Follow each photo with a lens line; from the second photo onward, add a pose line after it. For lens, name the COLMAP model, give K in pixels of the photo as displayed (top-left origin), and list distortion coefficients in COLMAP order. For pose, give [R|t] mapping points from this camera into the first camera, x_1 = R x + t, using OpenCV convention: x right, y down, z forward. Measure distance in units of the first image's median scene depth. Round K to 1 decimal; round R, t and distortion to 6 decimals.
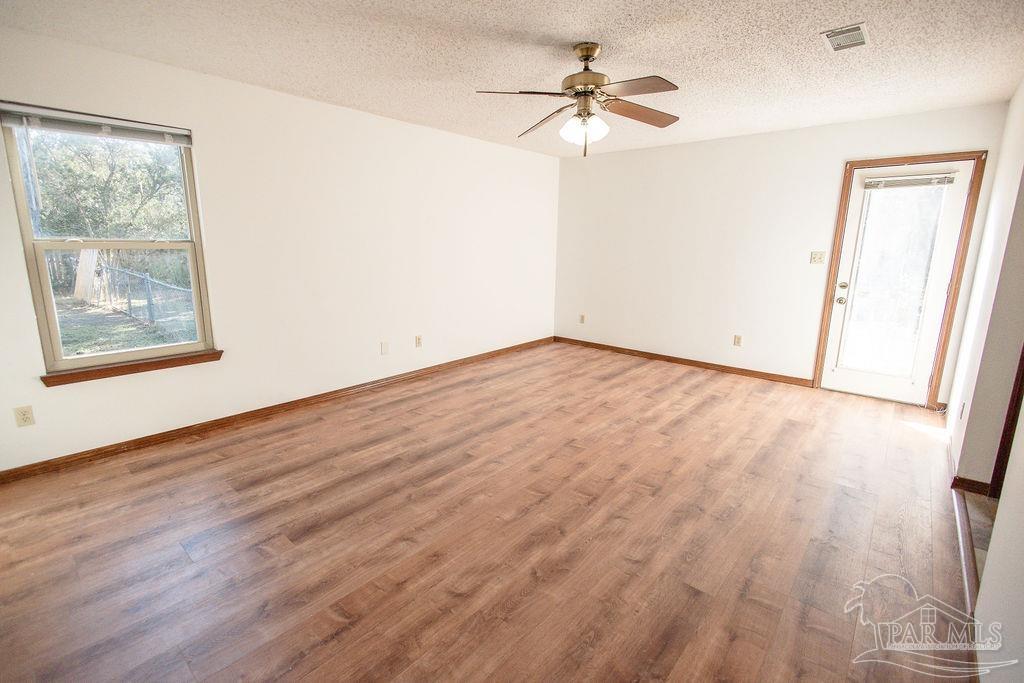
lens RADIAL K [[465.8, 0, 506.7], [0, 465.8, 336.8], [0, 0, 1]] dist [0.004811, -0.000178]
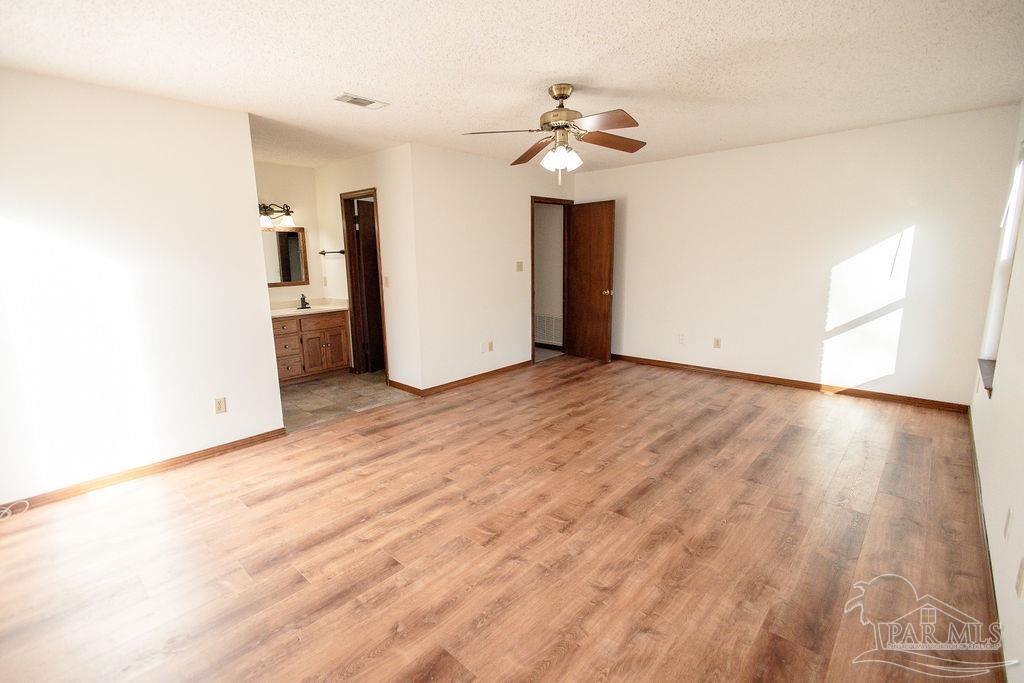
lens RADIAL K [[465.8, 0, 506.7], [0, 465.8, 336.8], [0, 0, 1]] dist [0.004811, -0.000178]
pose [[-0.999533, 0.000692, 0.030544, 0.211448], [0.012148, 0.926317, 0.376549, -0.378516], [-0.028032, 0.376745, -0.925893, 1.772872]]
